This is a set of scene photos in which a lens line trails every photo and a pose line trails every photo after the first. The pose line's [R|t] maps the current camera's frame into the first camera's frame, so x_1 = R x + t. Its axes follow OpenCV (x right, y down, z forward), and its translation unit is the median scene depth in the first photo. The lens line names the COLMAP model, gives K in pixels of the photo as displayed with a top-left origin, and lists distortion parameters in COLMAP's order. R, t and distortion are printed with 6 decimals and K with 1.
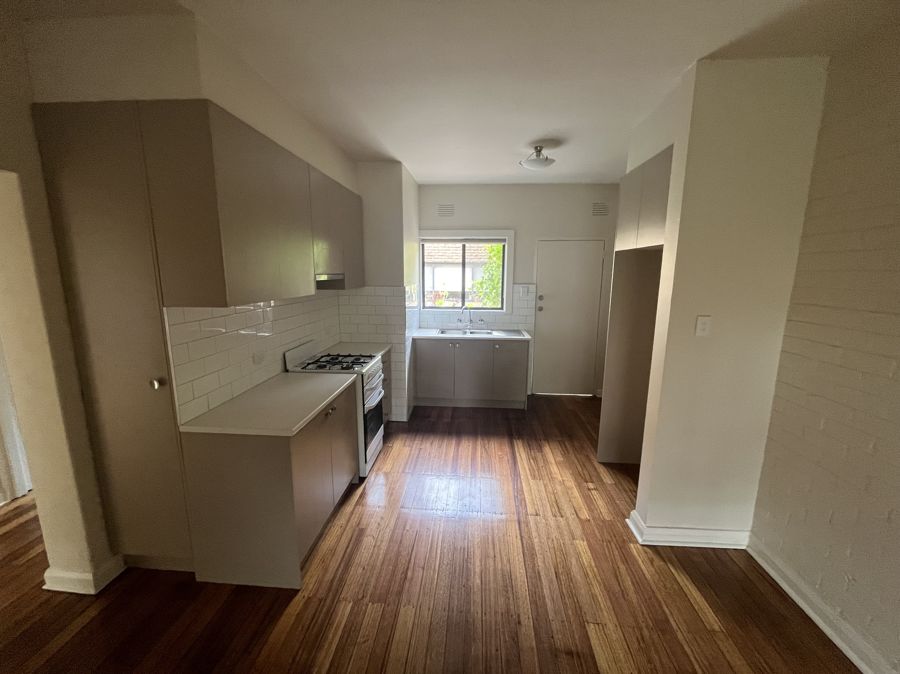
lens RADIAL K [[369.7, 0, 450.0], [0, 369.7, 337.0], [0, 0, 1]] dist [-0.002196, -0.000316]
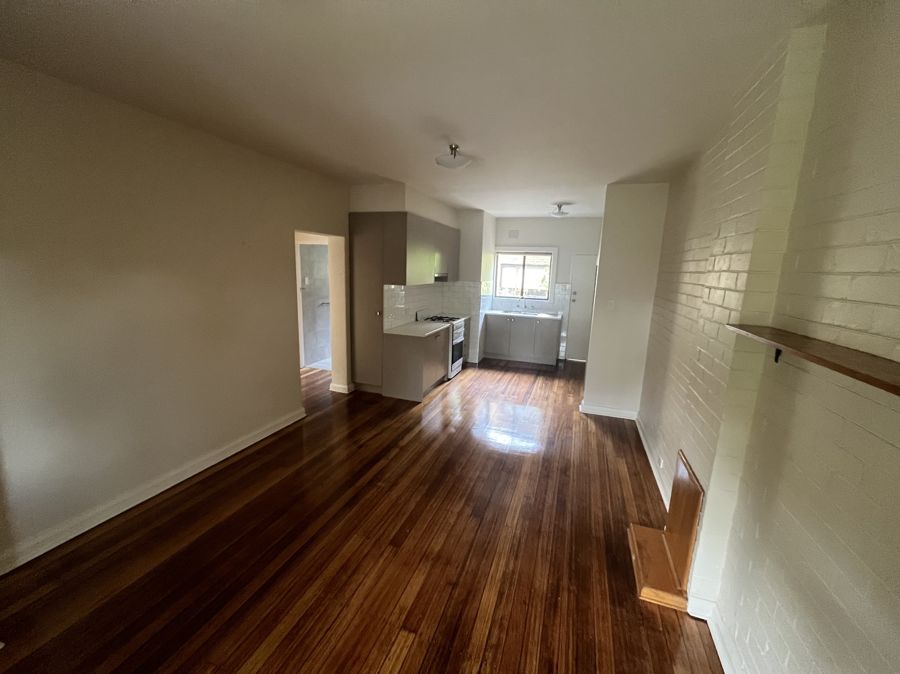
lens RADIAL K [[369.7, 0, 450.0], [0, 369.7, 337.0], [0, 0, 1]] dist [-0.002196, -0.000316]
pose [[0.966206, 0.074926, -0.246644, 0.200407], [-0.073528, 0.997182, 0.014885, 0.115945], [0.247064, 0.003753, 0.968992, -0.772754]]
